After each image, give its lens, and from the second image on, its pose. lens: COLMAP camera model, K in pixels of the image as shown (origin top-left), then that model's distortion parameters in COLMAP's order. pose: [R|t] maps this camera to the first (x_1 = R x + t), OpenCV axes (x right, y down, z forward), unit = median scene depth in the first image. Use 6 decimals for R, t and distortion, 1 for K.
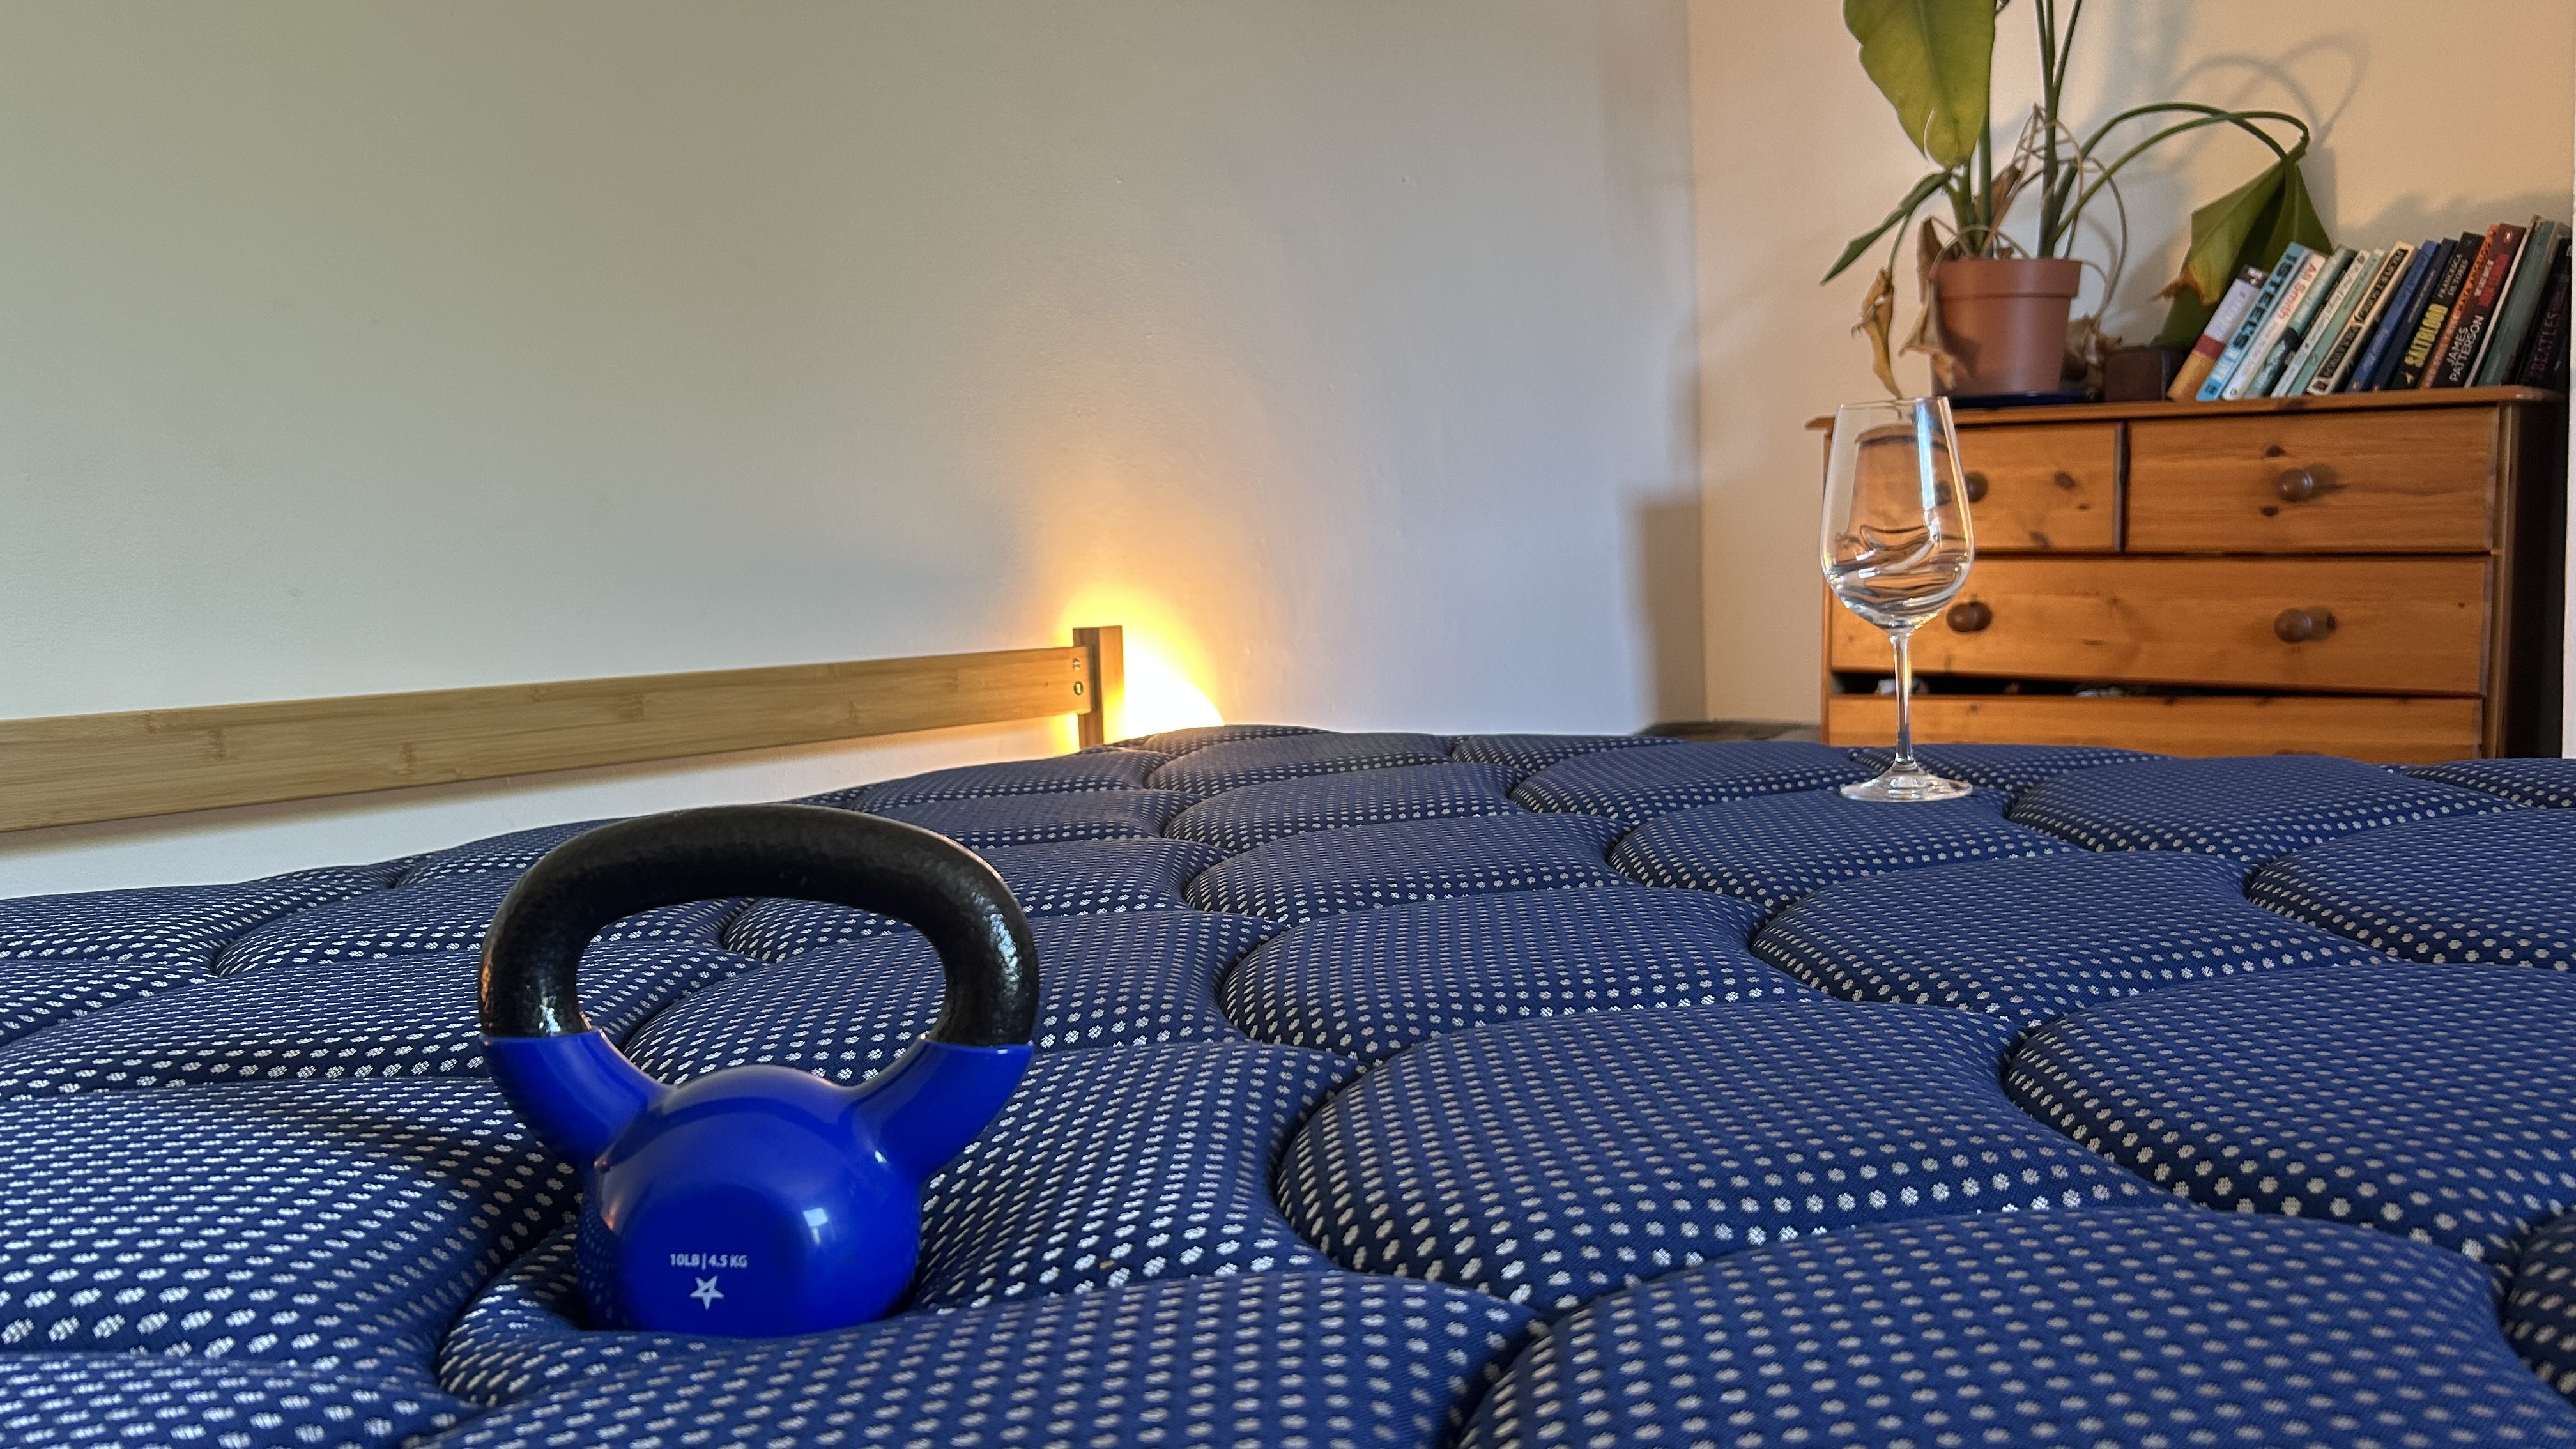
lens RADIAL K [[1973.1, 0, 1274.2], [0, 1973.1, 723.1], [0, 0, 1]] dist [0.006081, -0.002653]
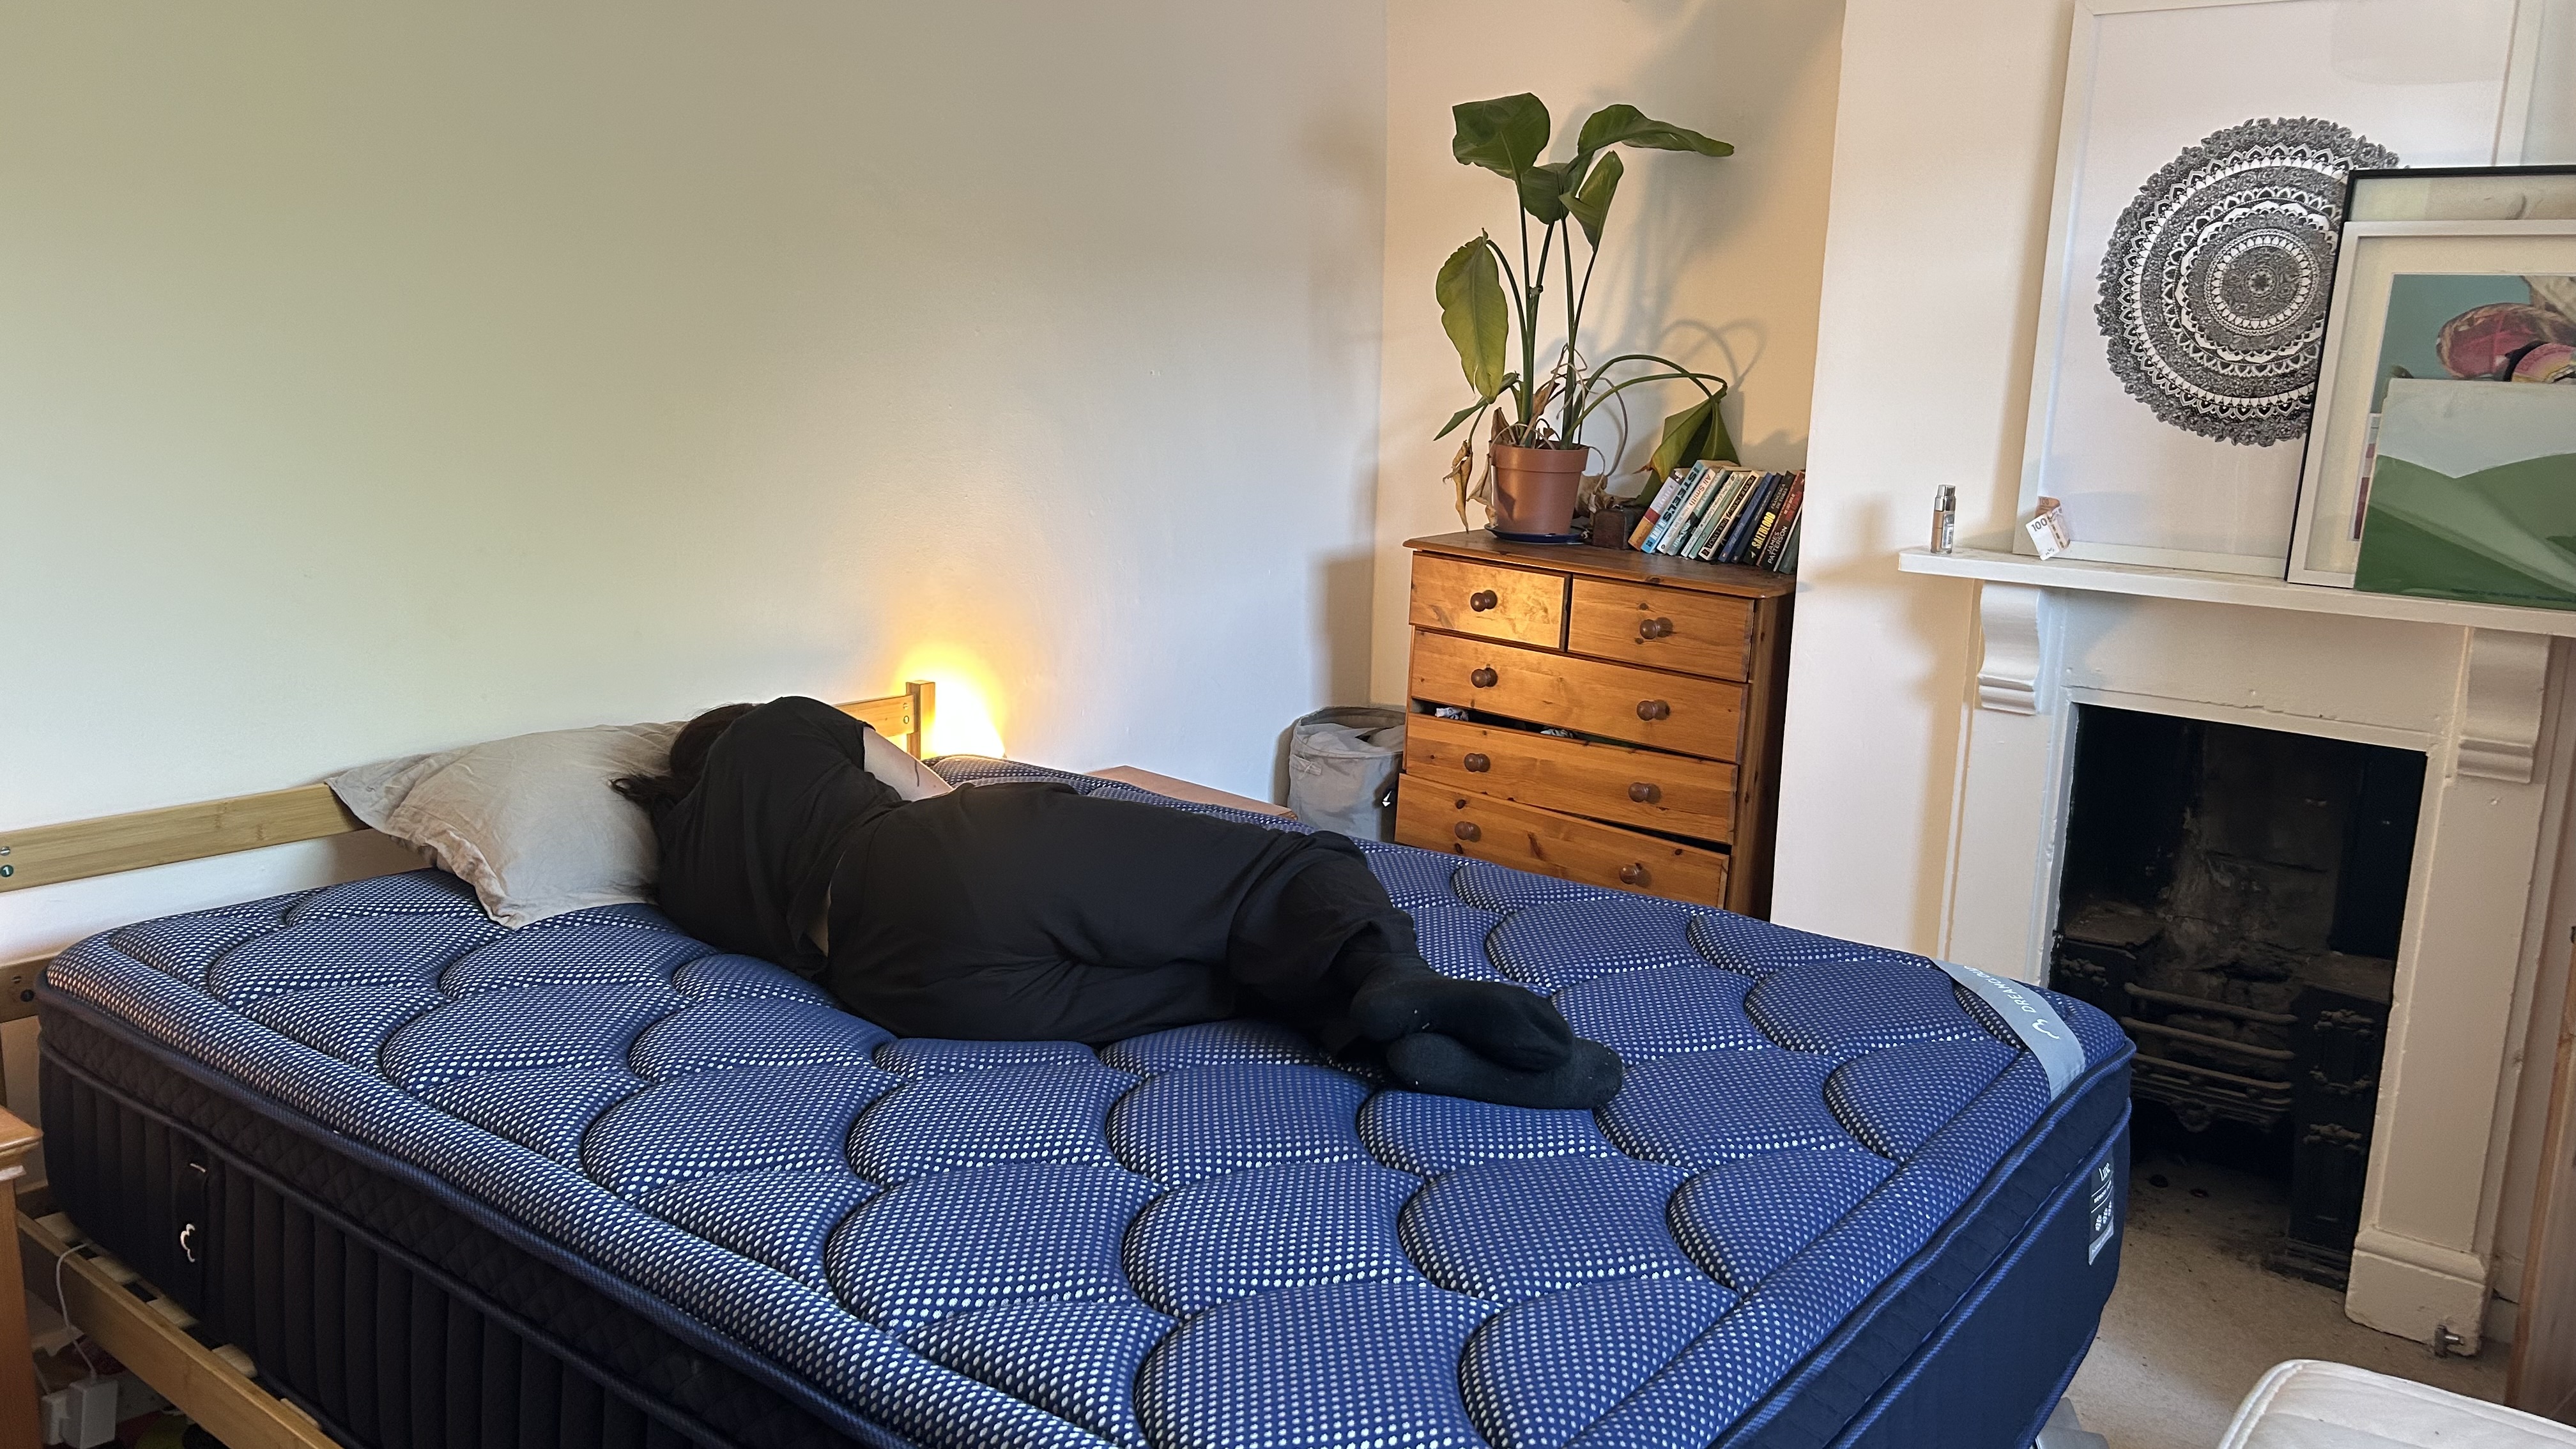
lens RADIAL K [[1923.3, 0, 1305.4], [0, 1923.3, 752.0], [0, 0, 1]] dist [0.043830, -0.050795]
pose [[0.997314, 0.062031, 0.038948, 0.155391], [-0.066426, 0.990039, 0.124136, -0.185706], [-0.030859, -0.126390, 0.991501, -0.577816]]
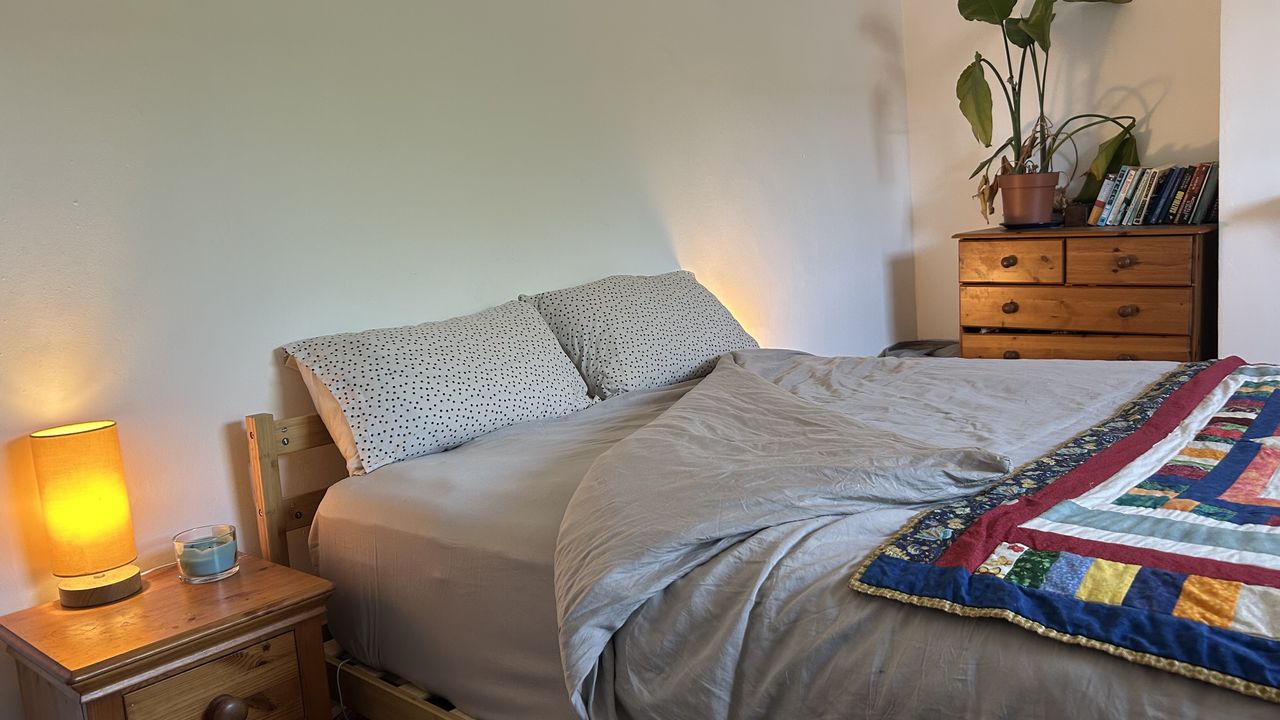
lens RADIAL K [[965.8, 0, 644.6], [0, 965.8, 356.1], [0, 0, 1]] dist [0.004880, 0.001035]
pose [[0.997075, -0.029669, -0.070440, -0.072749], [0.033206, 0.998218, 0.049585, -0.071868], [0.068843, -0.051779, 0.996283, -0.412976]]
